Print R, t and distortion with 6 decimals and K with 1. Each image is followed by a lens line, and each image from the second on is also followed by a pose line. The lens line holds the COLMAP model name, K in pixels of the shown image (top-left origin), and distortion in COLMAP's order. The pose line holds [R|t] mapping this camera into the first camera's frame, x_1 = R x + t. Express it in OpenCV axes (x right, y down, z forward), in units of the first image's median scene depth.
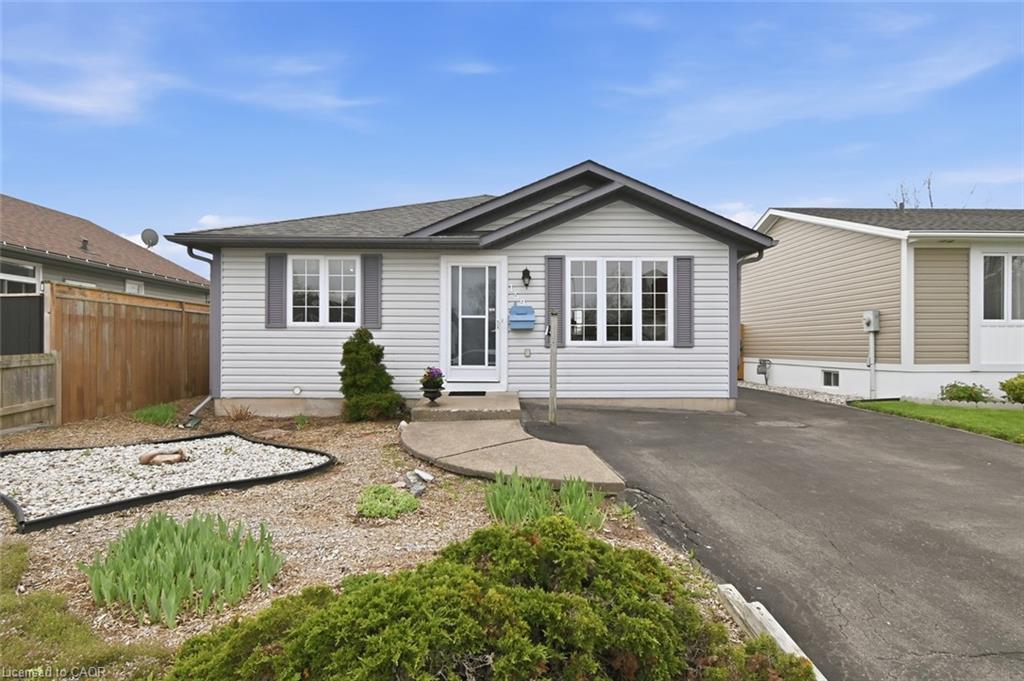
lens RADIAL K [[550.3, 0, 513.0], [0, 550.3, 343.7], [0, 0, 1]] dist [0.003188, 0.001961]
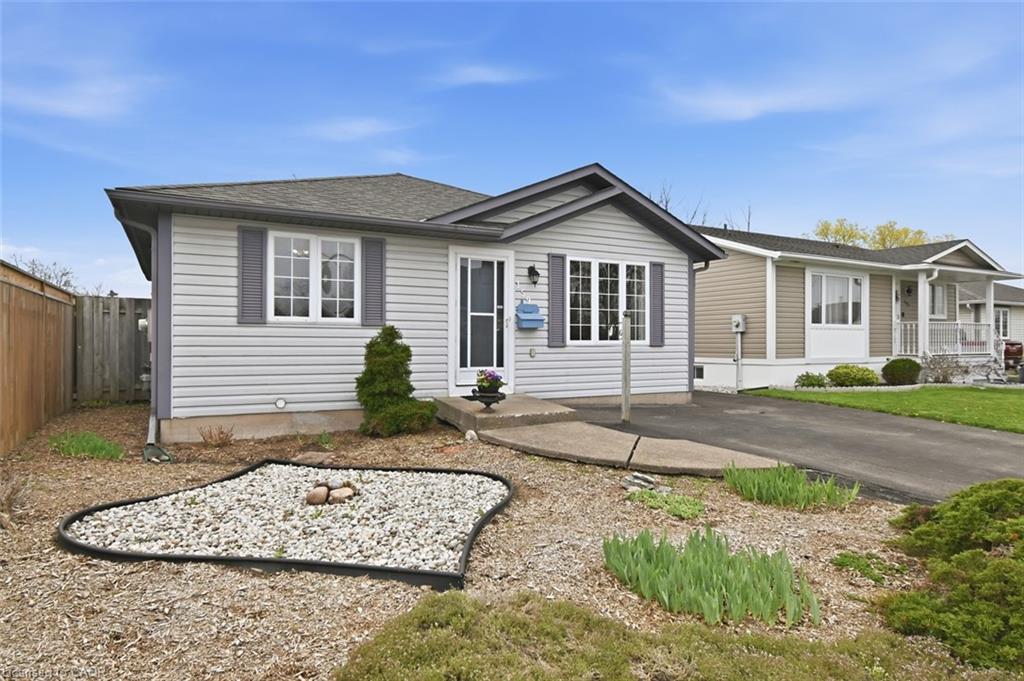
lens RADIAL K [[607.1, 0, 509.9], [0, 607.1, 339.1], [0, 0, 1]] dist [-0.001638, -0.000782]
pose [[0.885804, 0.001121, 0.464059, -0.503046], [-0.000717, 0.999999, -0.001047, -0.006288], [-0.464059, 0.000595, 0.885804, 0.077493]]
